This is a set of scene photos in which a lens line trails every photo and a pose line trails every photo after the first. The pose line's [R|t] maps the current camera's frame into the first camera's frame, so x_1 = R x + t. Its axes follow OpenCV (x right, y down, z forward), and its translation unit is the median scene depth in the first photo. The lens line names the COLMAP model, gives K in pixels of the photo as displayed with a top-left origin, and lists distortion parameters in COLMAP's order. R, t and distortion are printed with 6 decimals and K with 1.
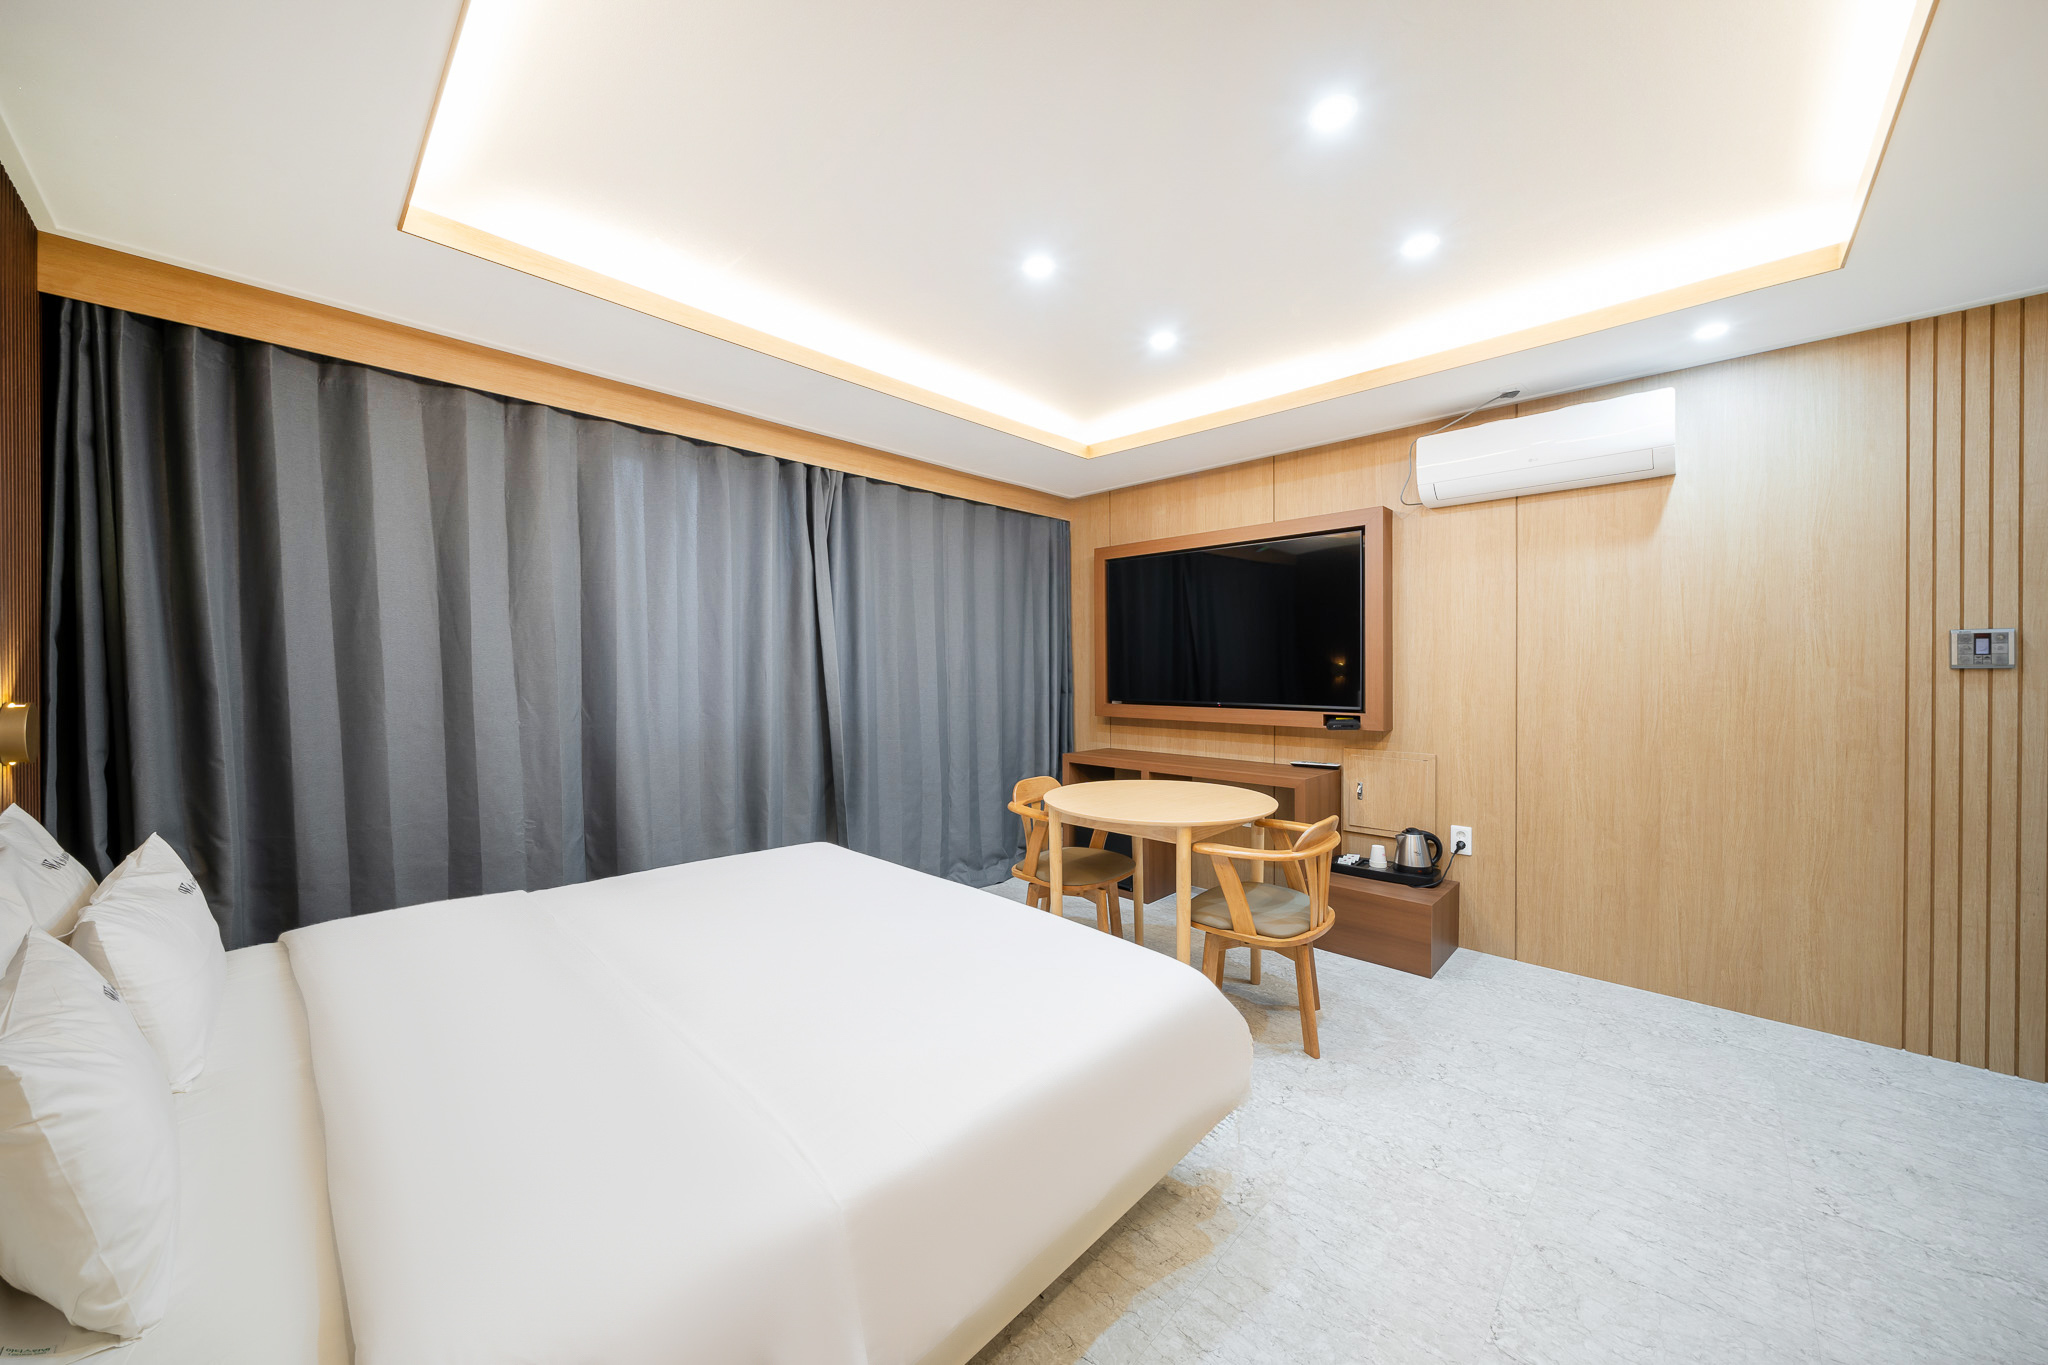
lens RADIAL K [[716.8, 0, 1028.1], [0, 716.8, 679.3], [0, 0, 1]] dist [0.000222, -0.000016]
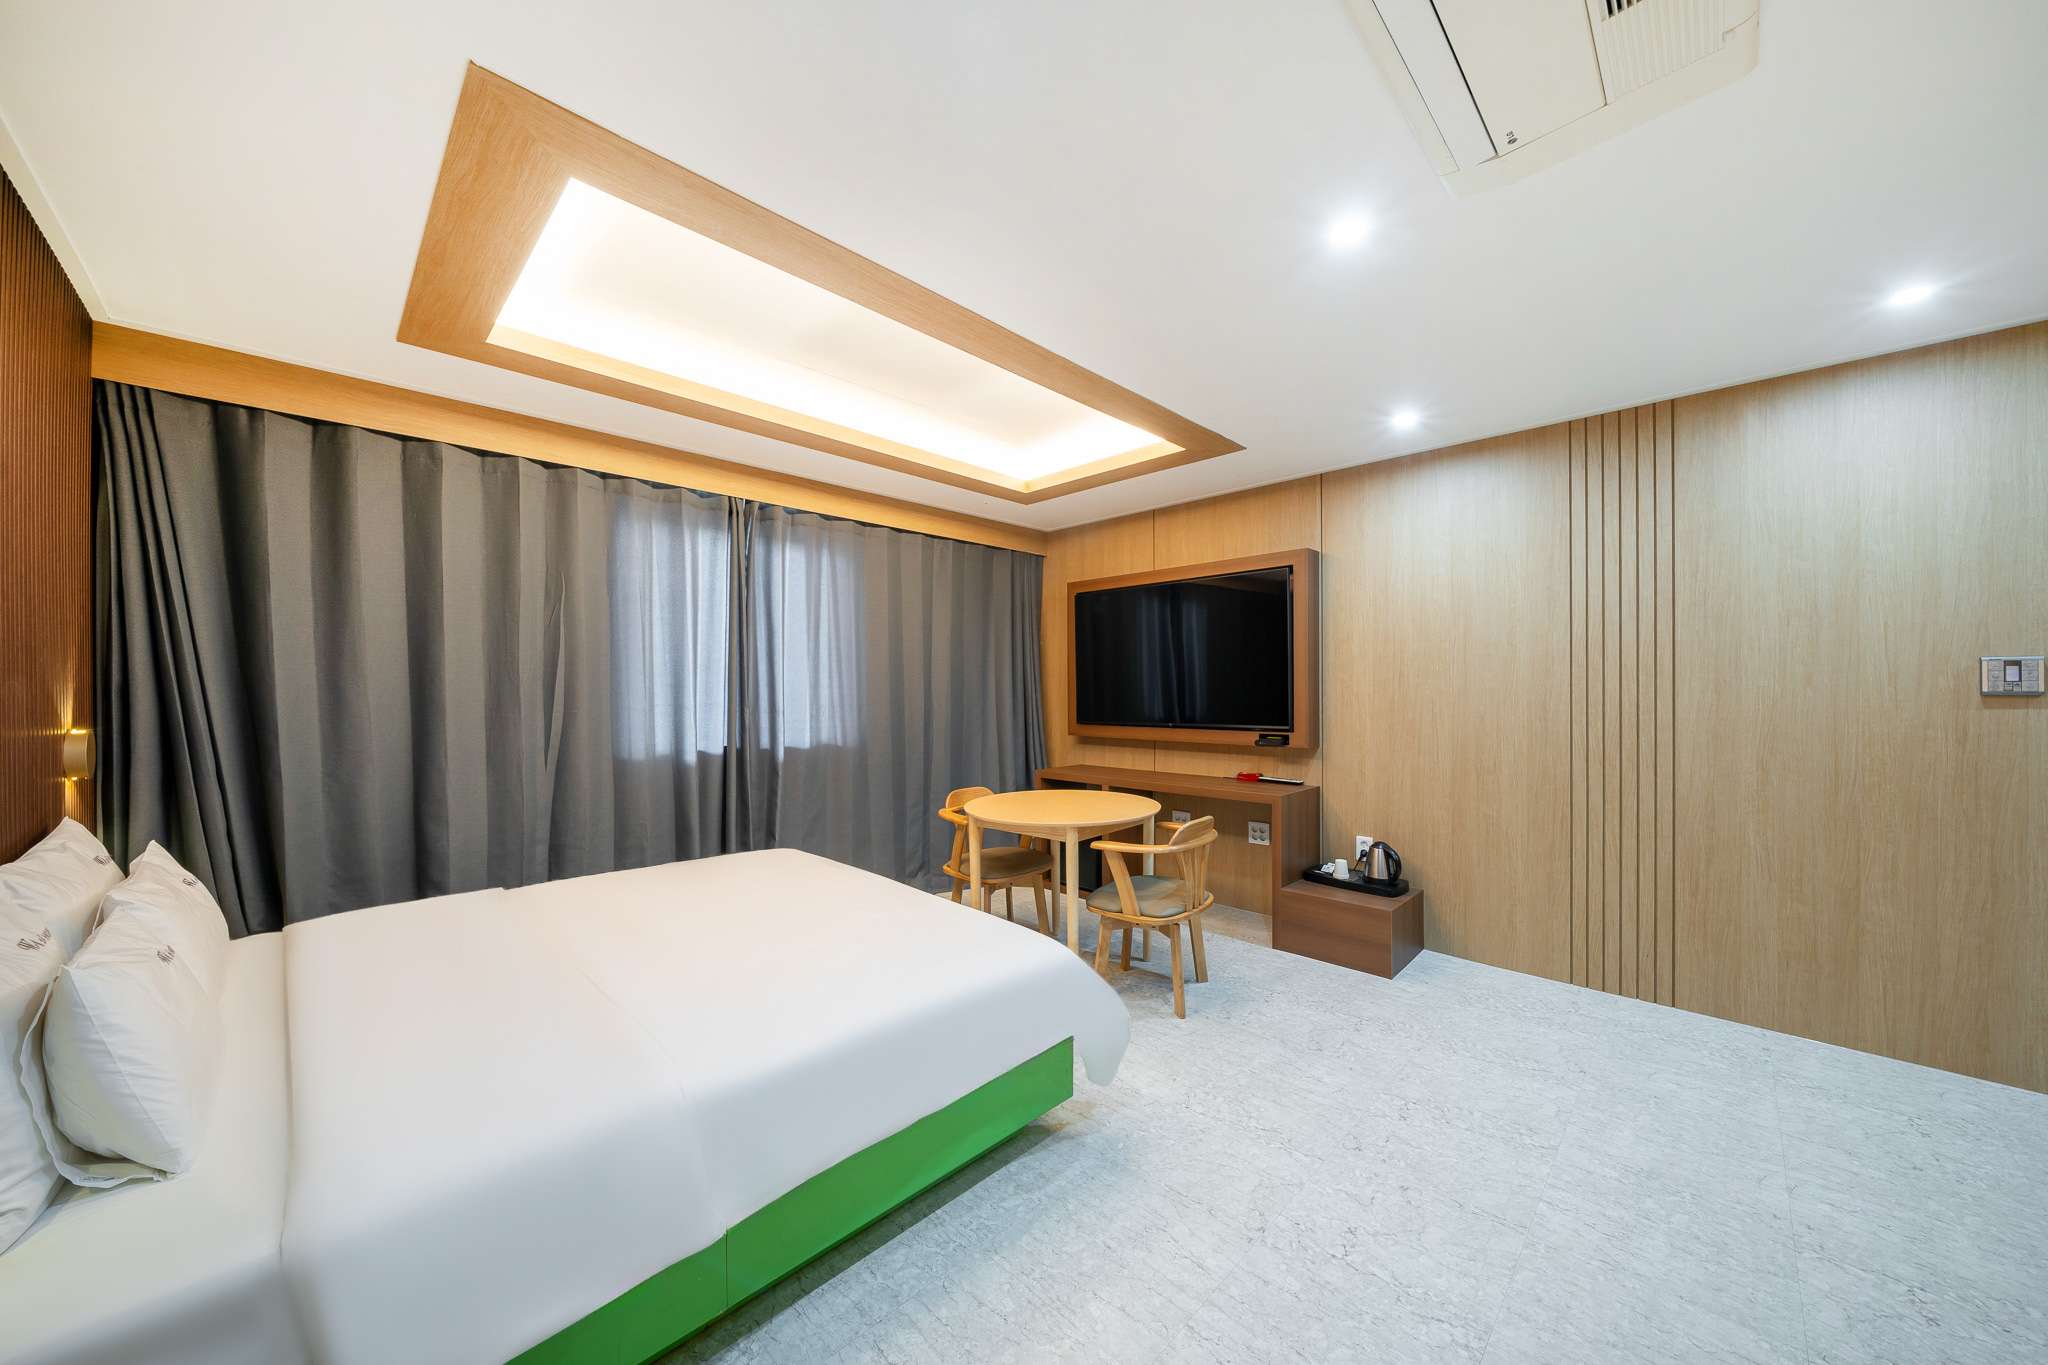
lens RADIAL K [[701.2, 0, 1060.3], [0, 701.2, 709.7], [0, 0, 1]] dist [0.008315, 0.000033]
pose [[0.999964, -0.006023, 0.005944, 0.109553], [0.005977, 0.999952, 0.007803, 0.002000], [-0.005991, -0.007767, 0.999952, -0.098636]]
